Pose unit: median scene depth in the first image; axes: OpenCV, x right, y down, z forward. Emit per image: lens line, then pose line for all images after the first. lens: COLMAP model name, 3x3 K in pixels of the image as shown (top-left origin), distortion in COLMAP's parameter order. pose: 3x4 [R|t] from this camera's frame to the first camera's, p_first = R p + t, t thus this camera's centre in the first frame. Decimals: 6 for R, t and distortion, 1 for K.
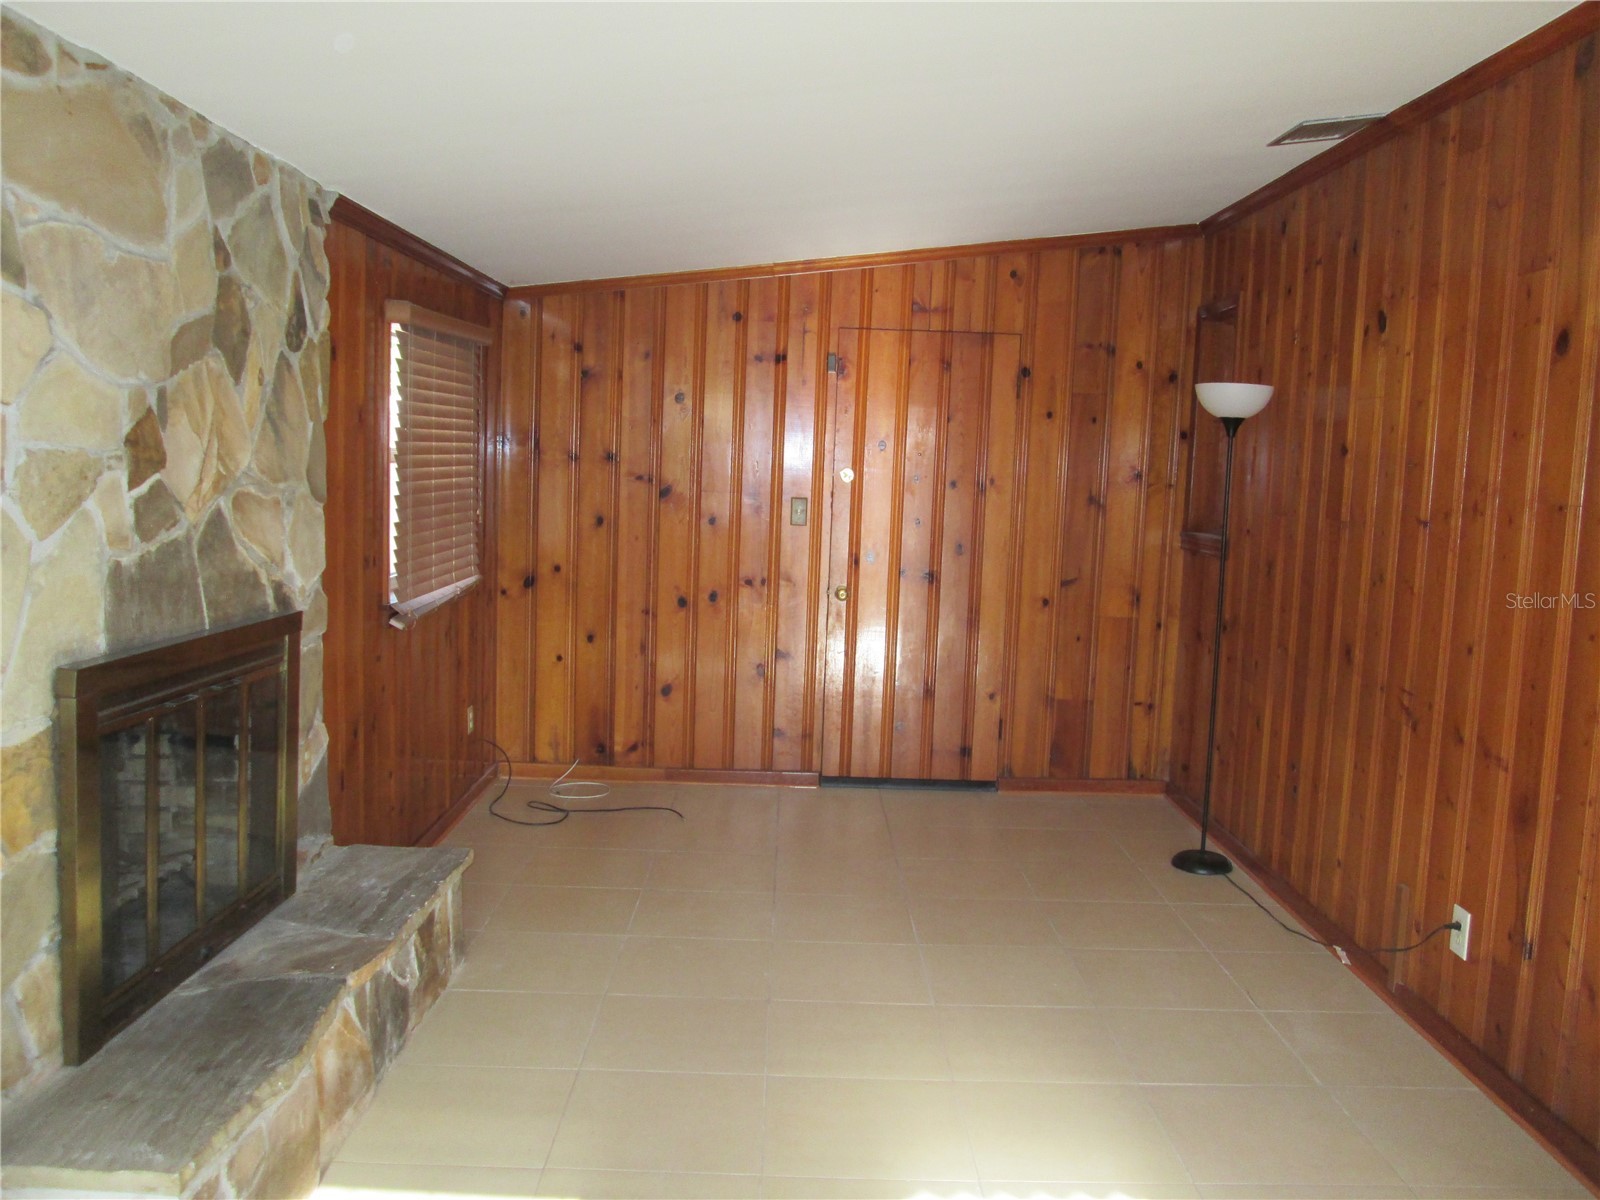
lens RADIAL K [[1330.8, 0, 800.0], [0, 1330.8, 600.0], [0, 0, 1]] dist [-0.032673, -0.005260]
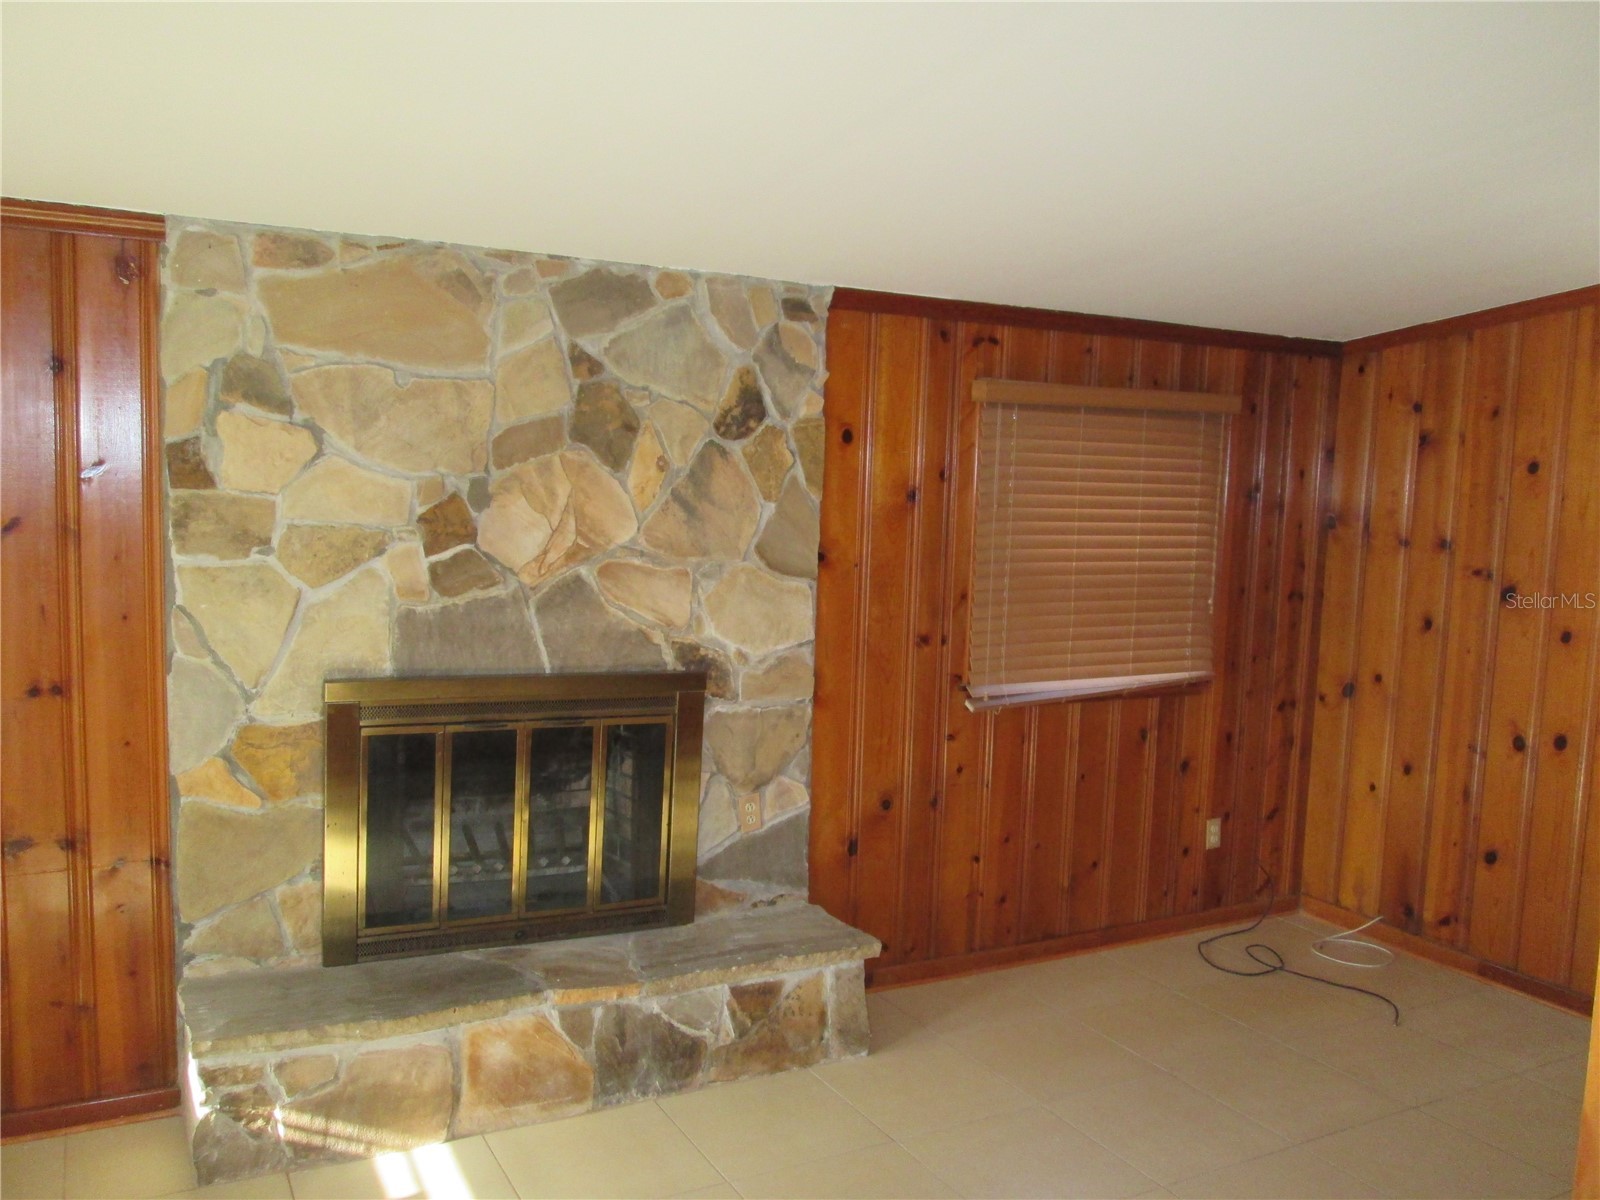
lens RADIAL K [[1305.6, 0, 800.0], [0, 1305.6, 600.0], [0, 0, 1]] dist [-0.055848, -0.002921]
pose [[0.461778, 0.066318, -0.884513, 0.682355], [-0.112272, 0.993551, 0.015879, -0.085561], [0.879861, 0.091973, 0.466245, 0.607301]]
